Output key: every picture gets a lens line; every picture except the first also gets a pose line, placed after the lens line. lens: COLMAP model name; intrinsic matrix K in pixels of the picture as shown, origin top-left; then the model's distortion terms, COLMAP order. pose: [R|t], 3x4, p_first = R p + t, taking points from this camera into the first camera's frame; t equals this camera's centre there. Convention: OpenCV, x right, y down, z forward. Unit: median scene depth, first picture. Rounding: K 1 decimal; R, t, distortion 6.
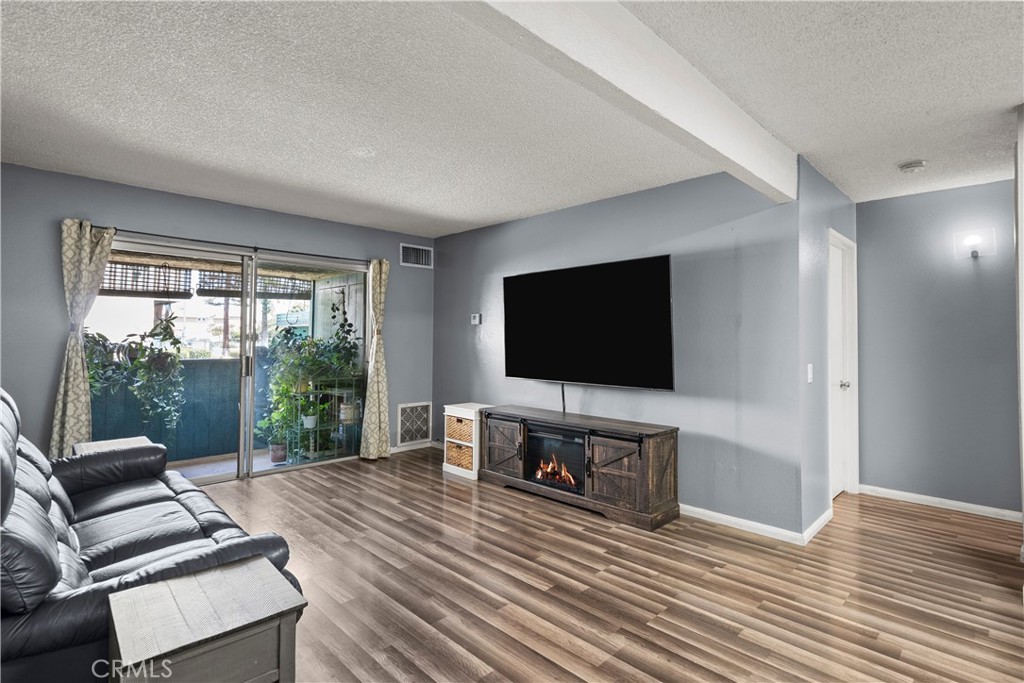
lens RADIAL K [[504.9, 0, 503.8], [0, 504.9, 327.2], [0, 0, 1]] dist [0.009806, -0.001565]
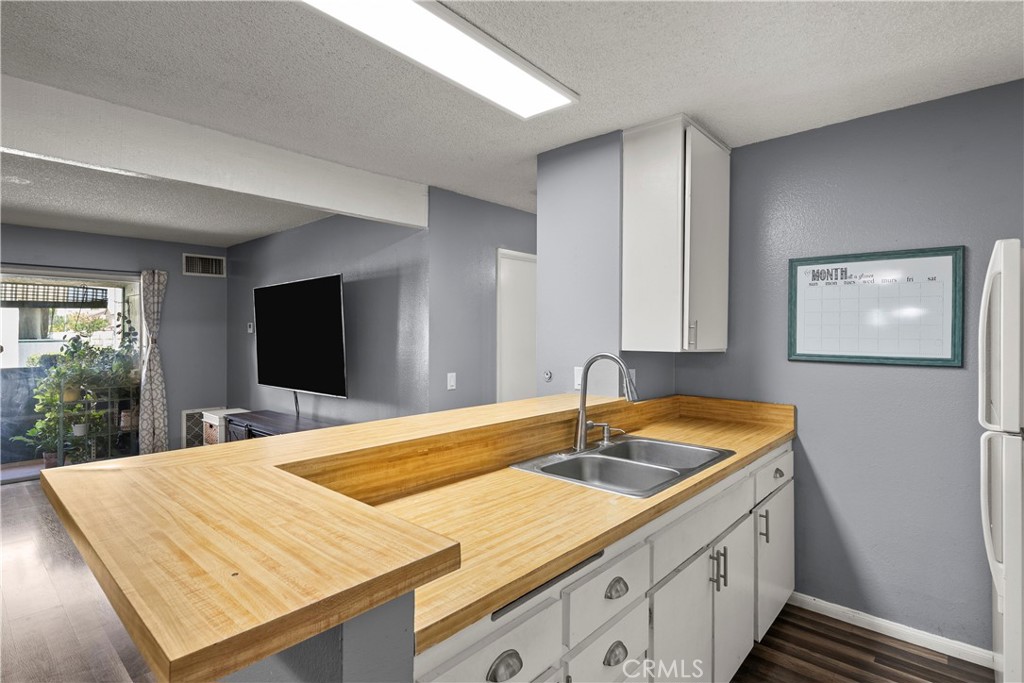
lens RADIAL K [[504.9, 0, 510.4], [0, 504.9, 334.1], [0, 0, 1]] dist [0.009806, -0.001565]
pose [[0.998222, -0.008108, 0.059058, 0.612238], [0.006723, 0.999699, 0.023602, -0.037307], [-0.059232, -0.023163, 0.997976, -0.119942]]
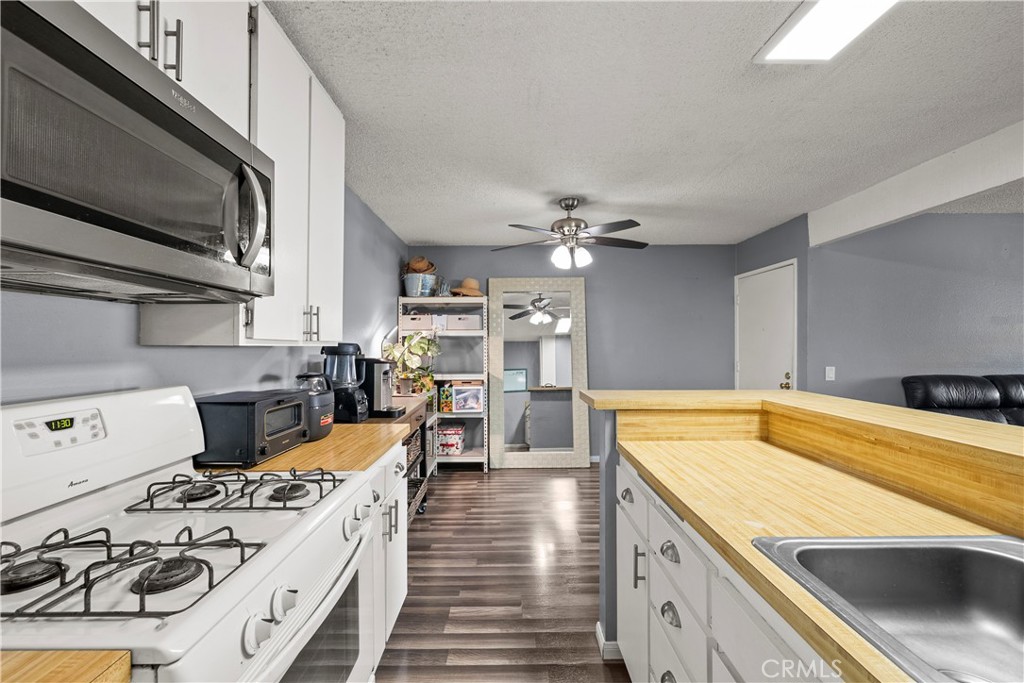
lens RADIAL K [[447.1, 0, 504.8], [0, 447.1, 341.4], [0, 0, 1]] dist [-0.000370, 0.000287]
pose [[-0.700696, -0.010336, -0.713385, 1.035303], [0.013060, 0.999542, -0.027310, 0.004019], [0.713341, -0.028453, -0.700240, 0.381171]]
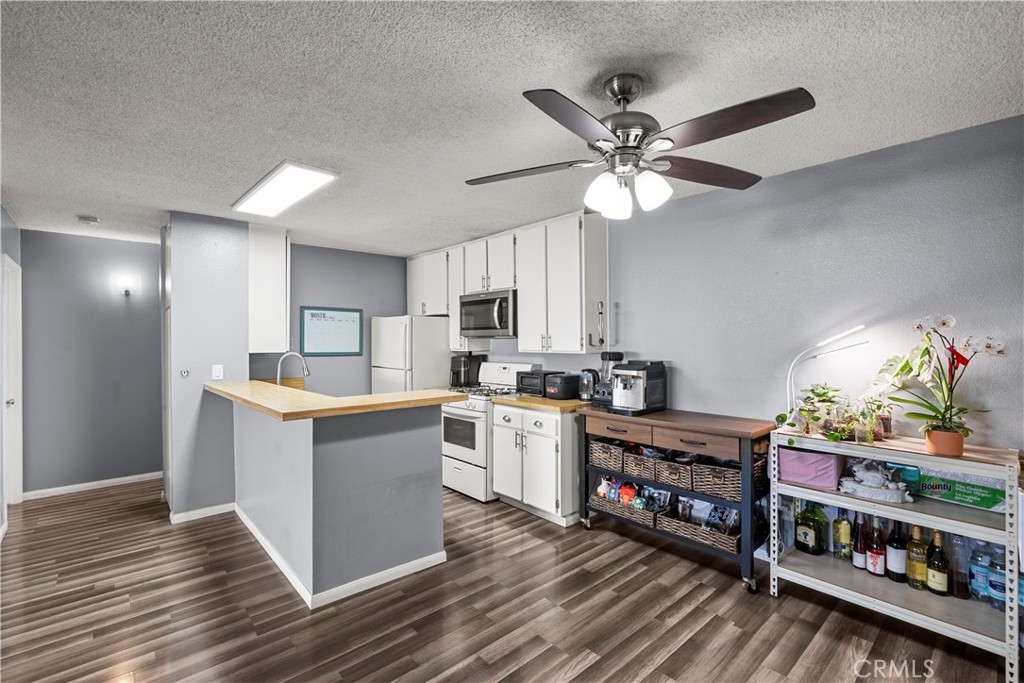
lens RADIAL K [[447.1, 0, 513.7], [0, 447.1, 340.0], [0, 0, 1]] dist [-0.000370, 0.000287]
pose [[0.042695, -0.002638, 0.999085, -0.239303], [-0.016208, 0.999863, 0.003332, -0.040498], [-0.998957, -0.016335, 0.042647, -0.089842]]
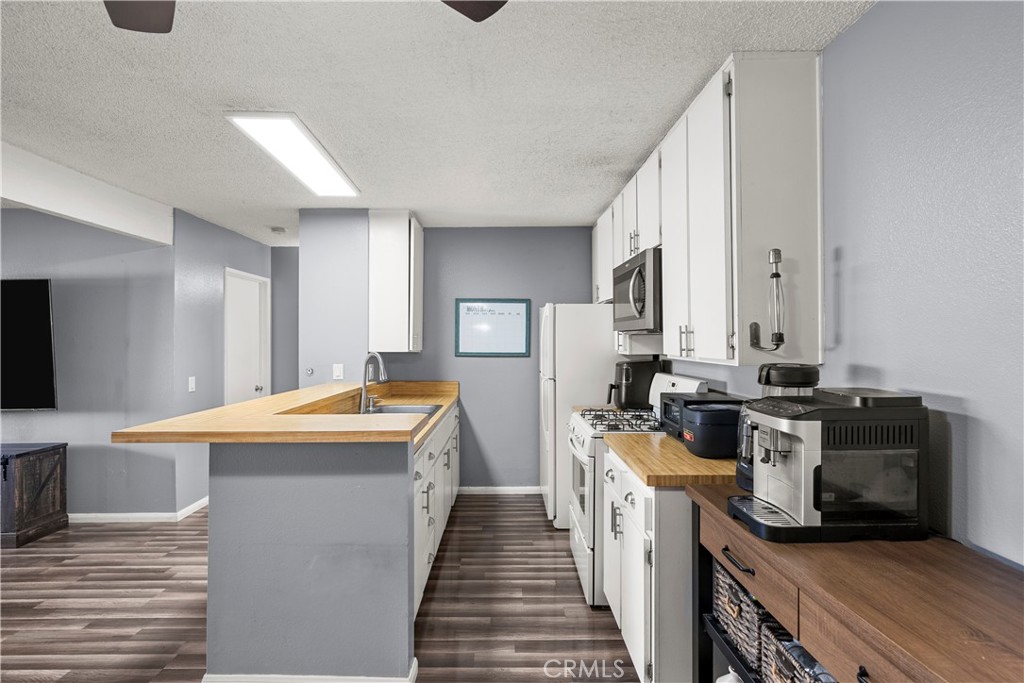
lens RADIAL K [[504.9, 0, 507.7], [0, 504.9, 339.6], [0, 0, 1]] dist [0.009806, -0.001565]
pose [[0.700197, -0.006653, 0.713919, 0.232888], [-0.007902, 0.999823, 0.017068, -0.043848], [-0.713906, -0.017592, 0.700020, -0.403478]]
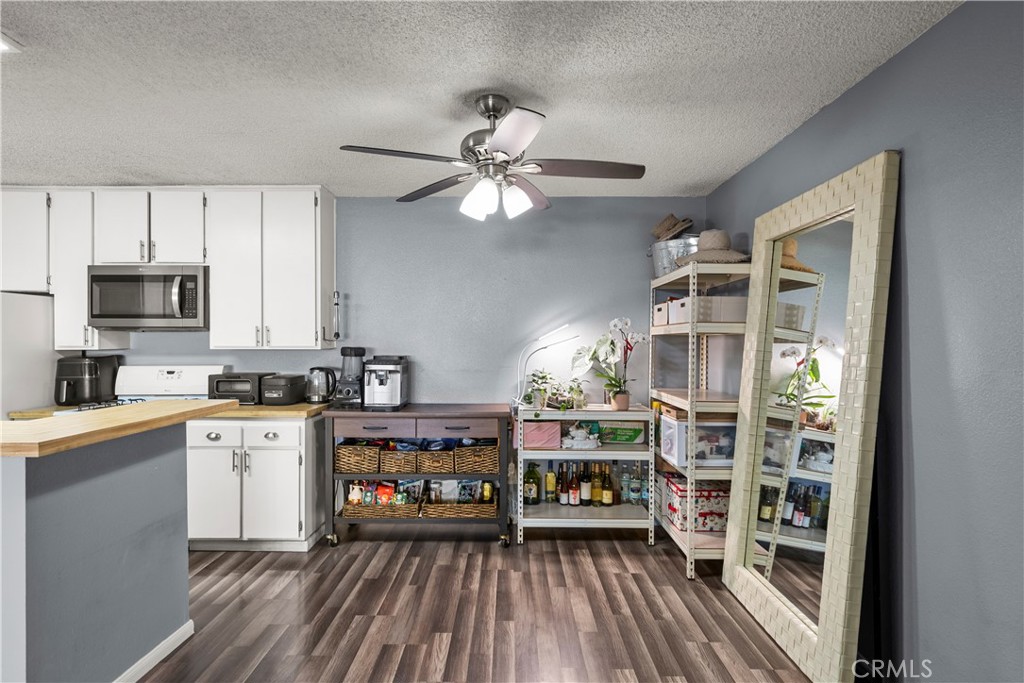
lens RADIAL K [[524.4, 0, 500.5], [0, 524.4, 341.1], [0, 0, 1]] dist [0.004980, -0.003058]
pose [[-0.698561, -0.003867, 0.715540, -0.213742], [-0.017843, 0.999769, -0.012016, -0.019228], [-0.715328, -0.021161, -0.698469, 0.258373]]
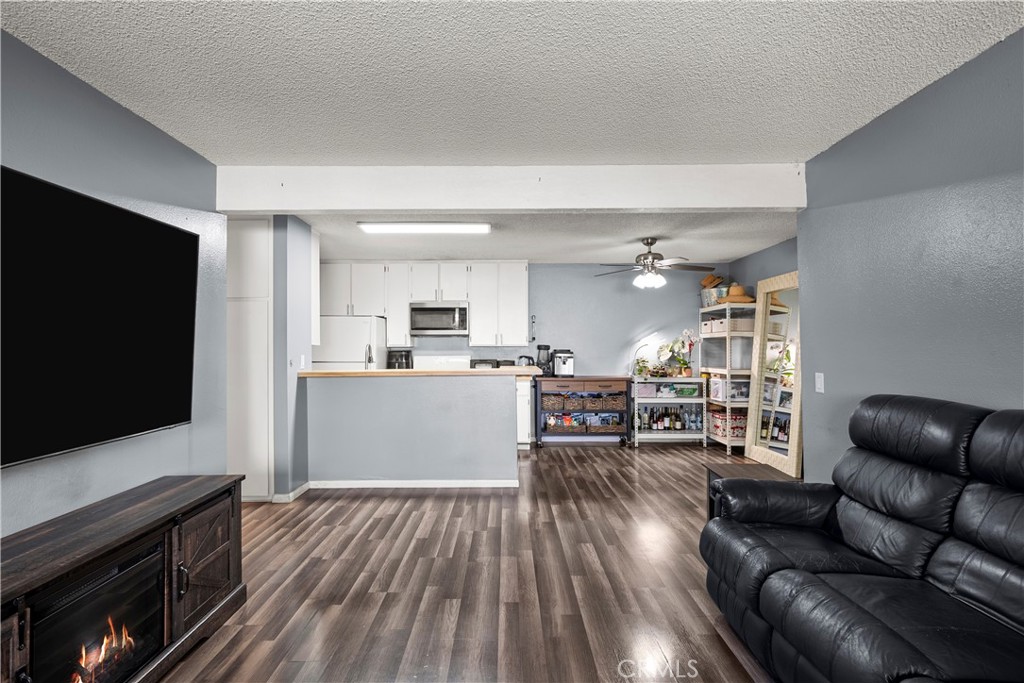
lens RADIAL K [[504.9, 0, 505.0], [0, 504.9, 337.9], [0, 0, 1]] dist [0.009806, -0.001565]
pose [[-0.705871, 0.012047, 0.708238, -0.496687], [-0.014212, 0.999413, -0.031165, 0.019715], [-0.708198, -0.032064, -0.705286, 1.171923]]
